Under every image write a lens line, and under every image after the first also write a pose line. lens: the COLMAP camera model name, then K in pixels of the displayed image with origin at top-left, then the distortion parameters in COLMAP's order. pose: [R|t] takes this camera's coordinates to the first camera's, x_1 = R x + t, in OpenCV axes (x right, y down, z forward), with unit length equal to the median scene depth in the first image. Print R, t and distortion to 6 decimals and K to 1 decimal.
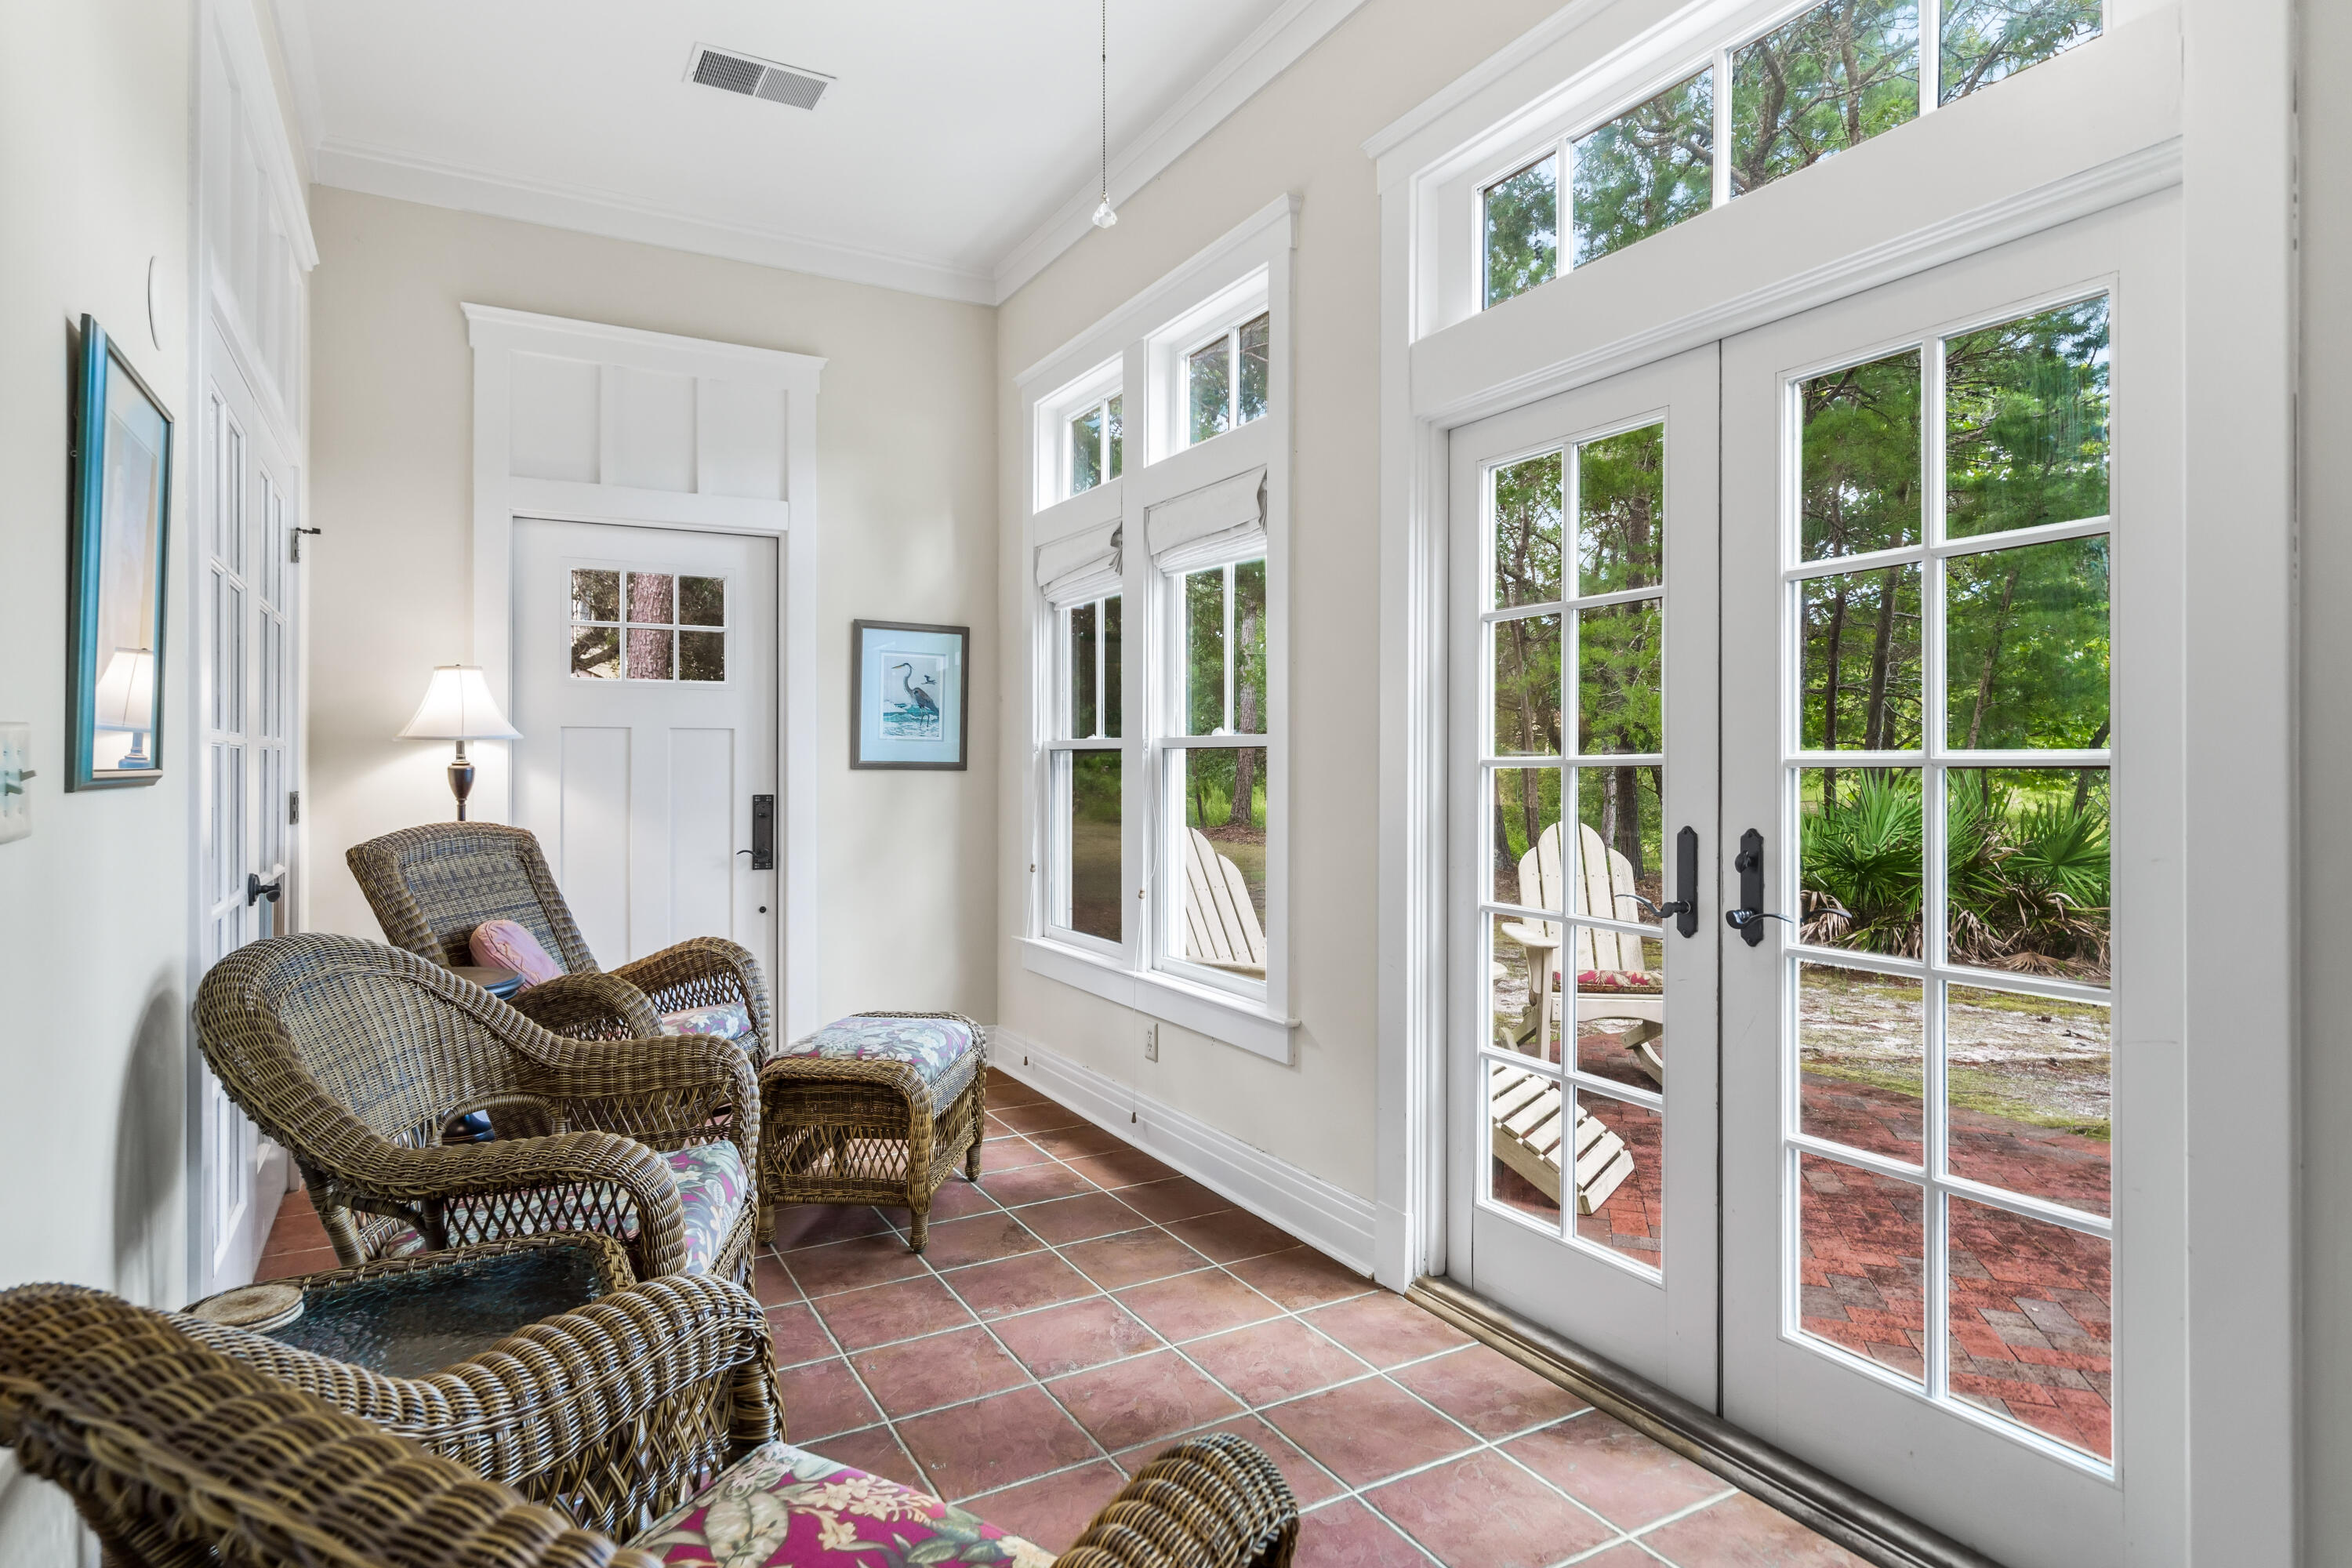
lens RADIAL K [[1270.1, 0, 1159.4], [0, 1270.1, 763.2], [0, 0, 1]] dist [0.010087, -0.001668]
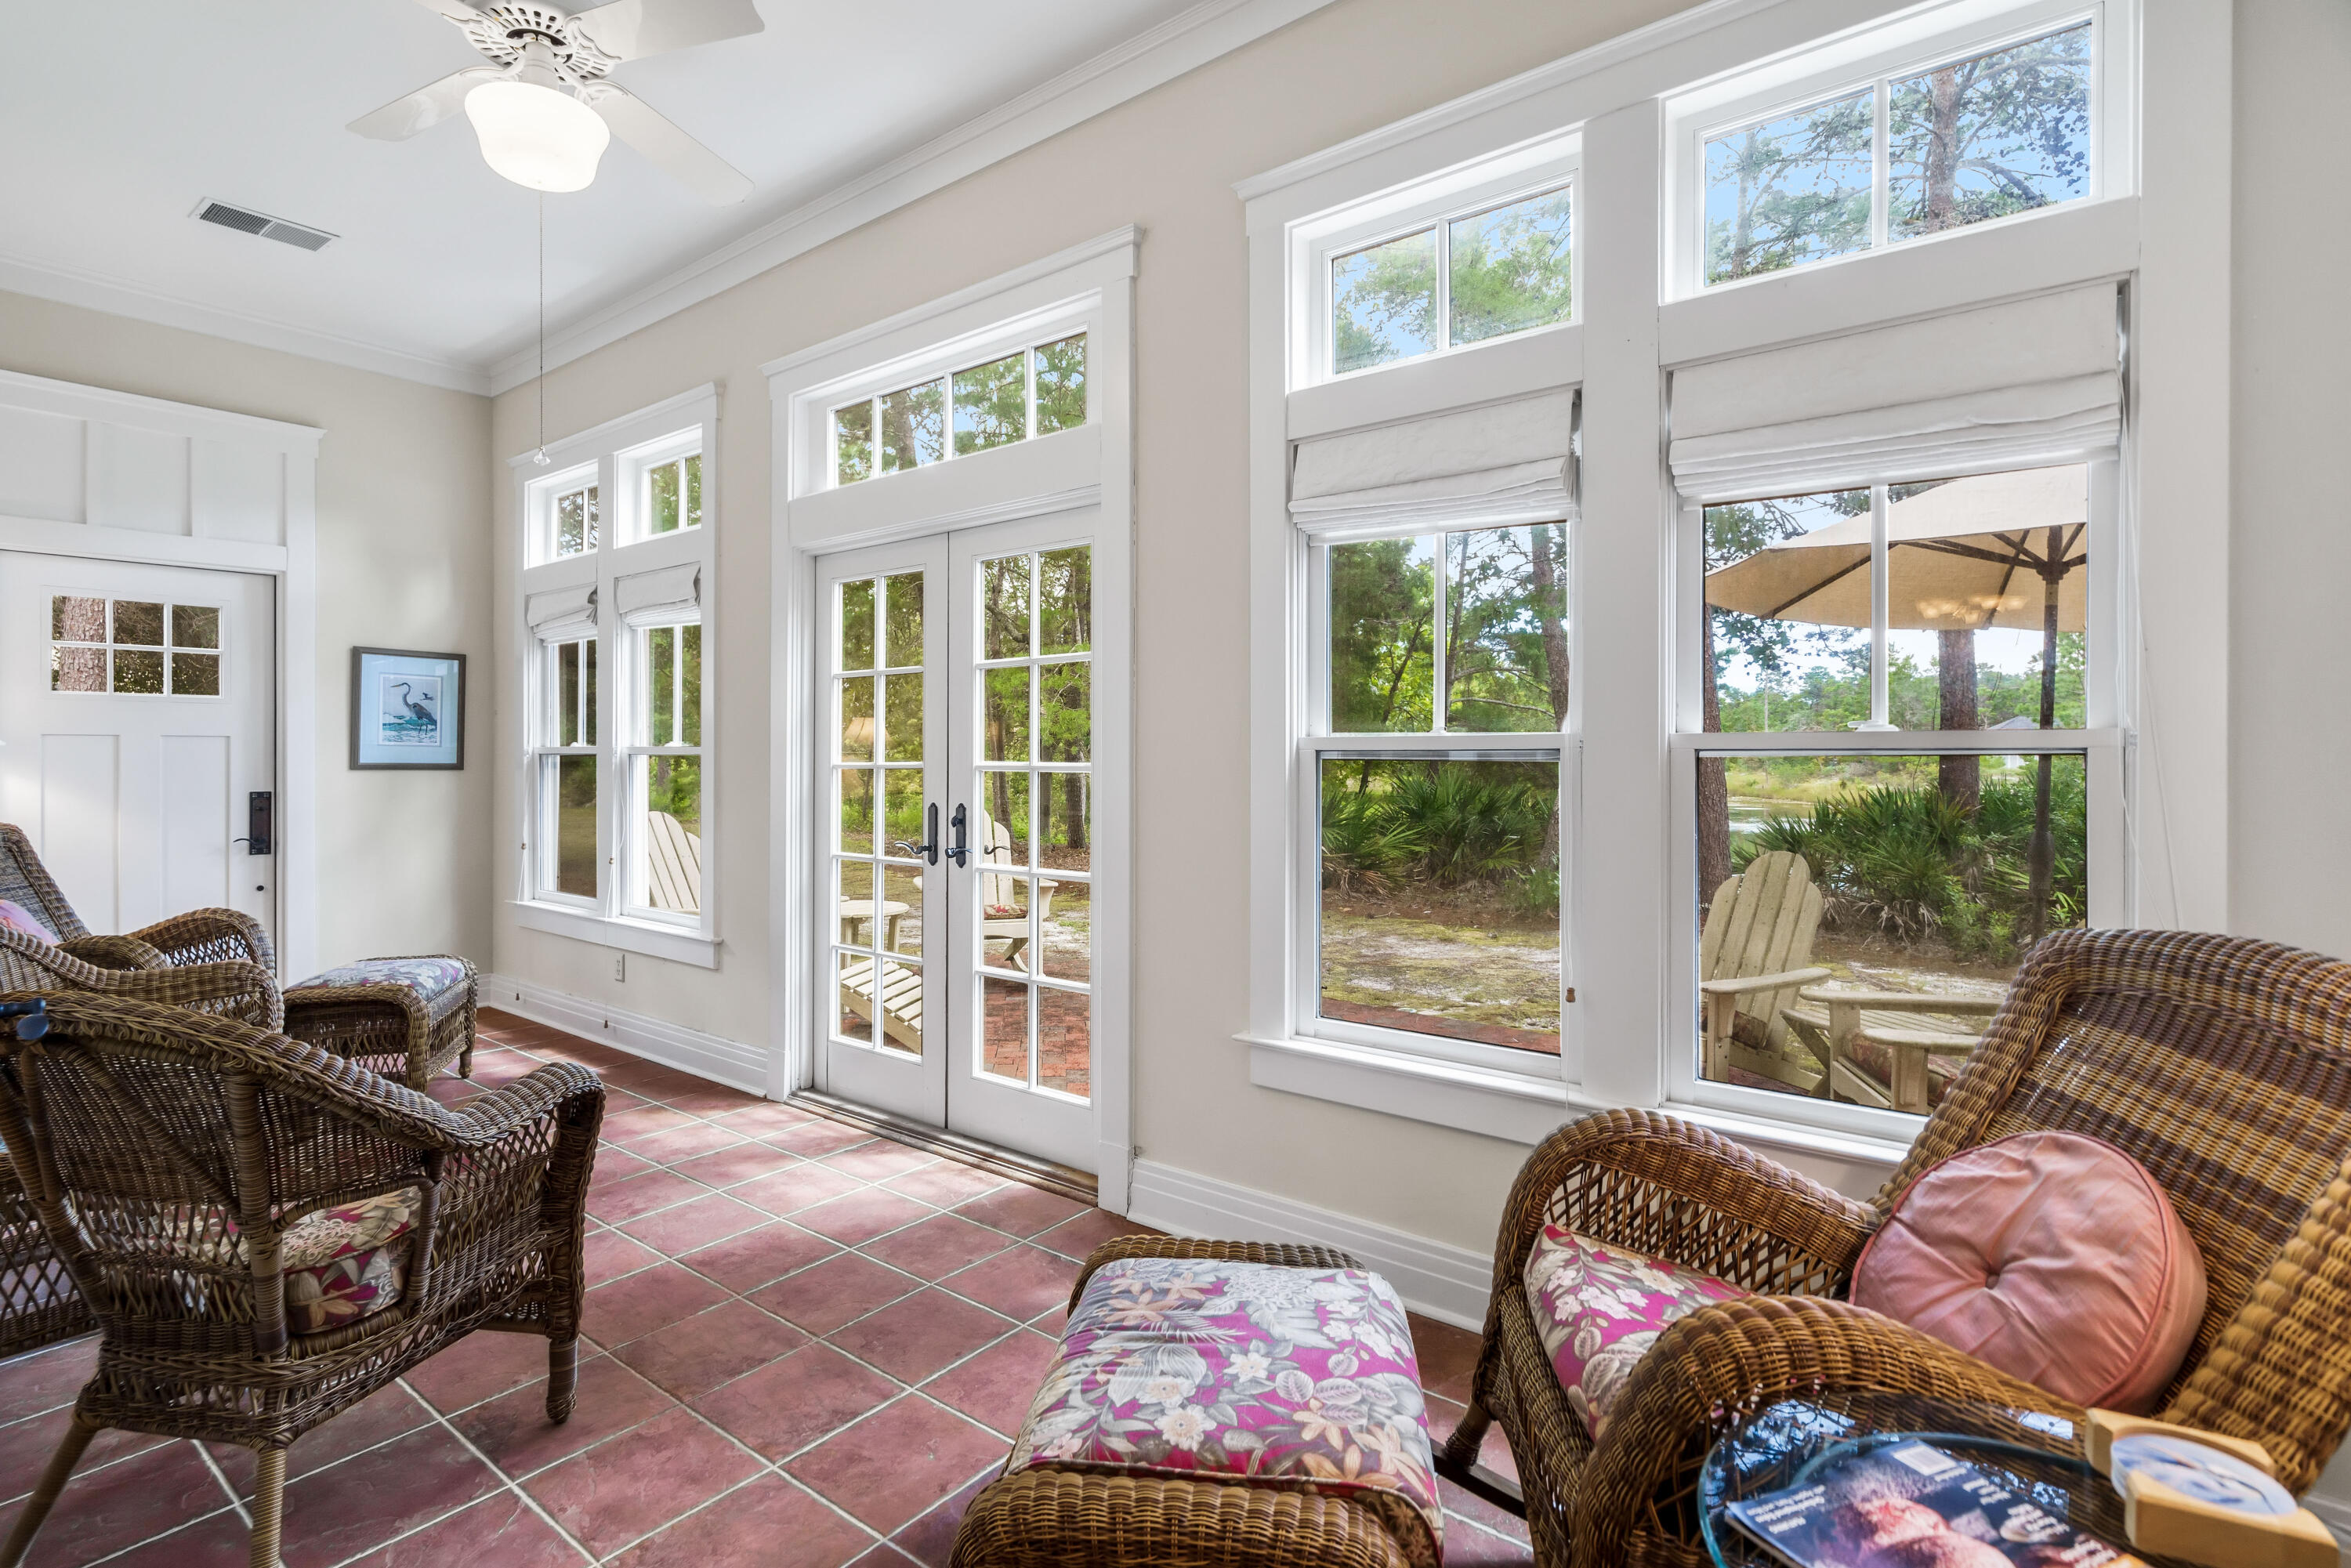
lens RADIAL K [[1101.7, 0, 1184.4], [0, 1101.7, 759.1], [0, 0, 1]] dist [-0.001025, 0.000927]
pose [[0.913327, -0.000693, 0.407226, 0.072012], [-0.000342, 0.999997, 0.002469, -0.010343], [-0.407226, -0.002394, 0.913324, -0.363747]]
